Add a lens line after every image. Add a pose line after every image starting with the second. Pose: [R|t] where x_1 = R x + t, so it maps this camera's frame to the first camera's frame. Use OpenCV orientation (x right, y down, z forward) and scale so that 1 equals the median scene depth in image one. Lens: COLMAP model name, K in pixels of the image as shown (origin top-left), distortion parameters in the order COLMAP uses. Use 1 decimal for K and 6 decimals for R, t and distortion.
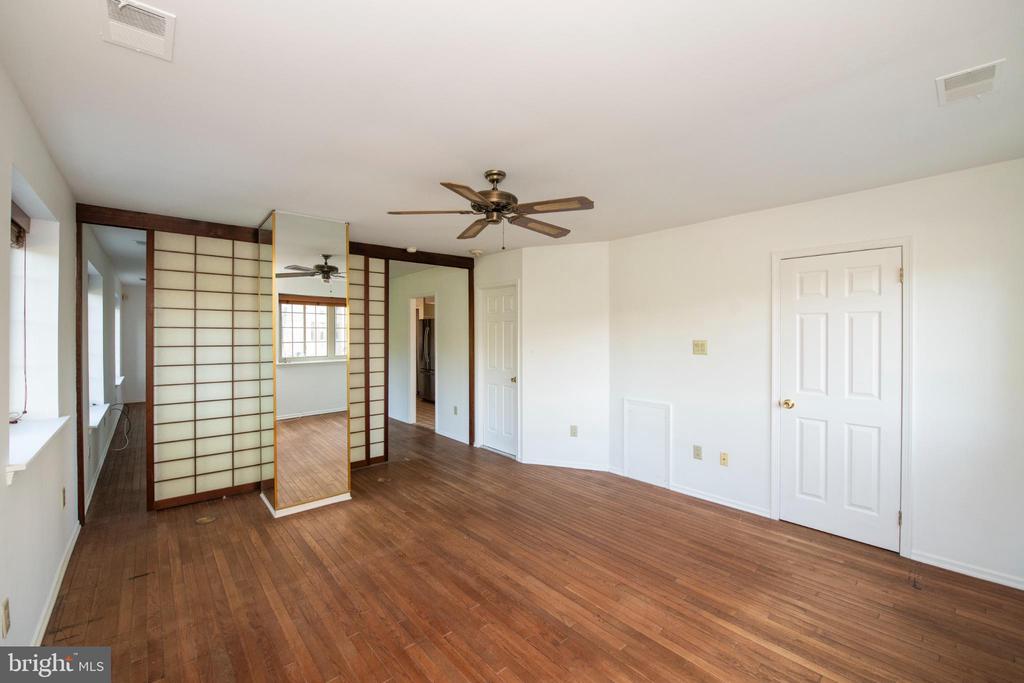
lens RADIAL K [[409.3, 0, 511.2], [0, 409.3, 336.4], [0, 0, 1]] dist [-0.019586, -0.001138]
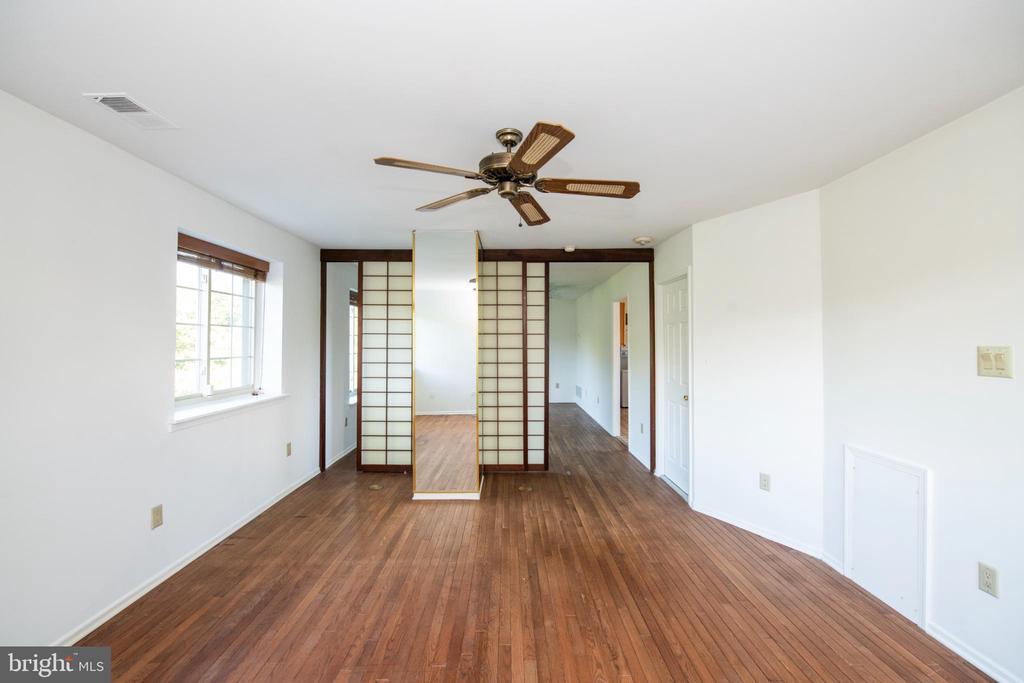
lens RADIAL K [[402.2, 0, 517.9], [0, 402.2, 338.6], [0, 0, 1]] dist [-0.020915, -0.000493]
pose [[0.762351, -0.005038, -0.647144, 0.356549], [-0.004825, 0.999898, -0.013469, 0.008753], [0.647145, 0.013390, 0.762249, 0.310430]]
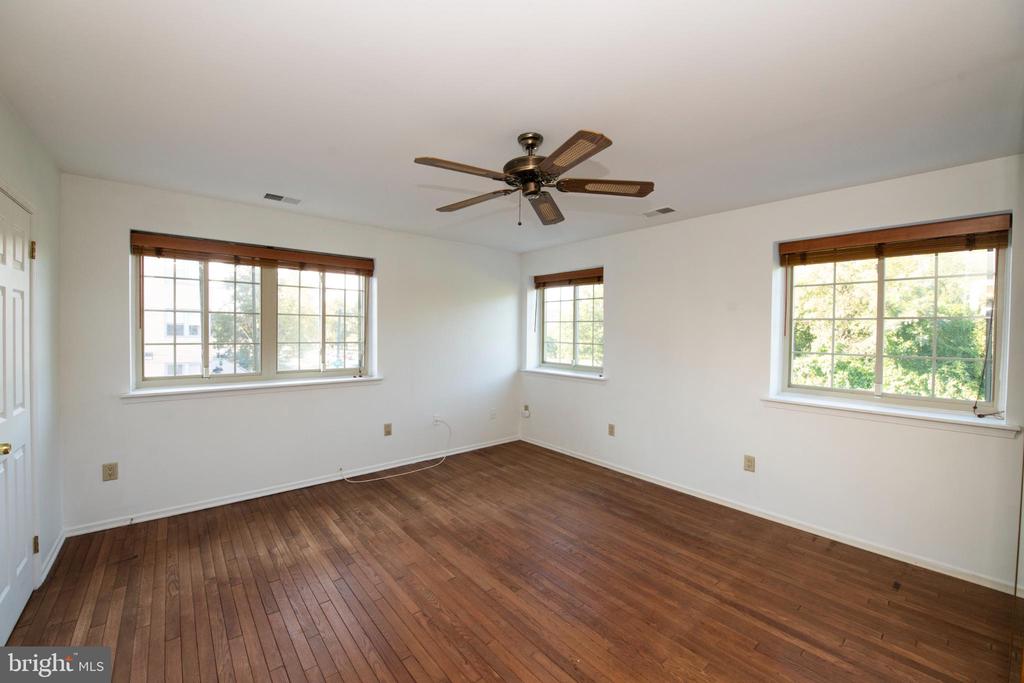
lens RADIAL K [[409.3, 0, 511.2], [0, 409.3, 336.4], [0, 0, 1]] dist [-0.019586, -0.001138]
pose [[-0.999602, -0.011886, 0.025601, -0.019330], [-0.011314, 0.999685, 0.022383, -0.003632], [-0.025859, 0.022084, -0.999422, 1.384434]]
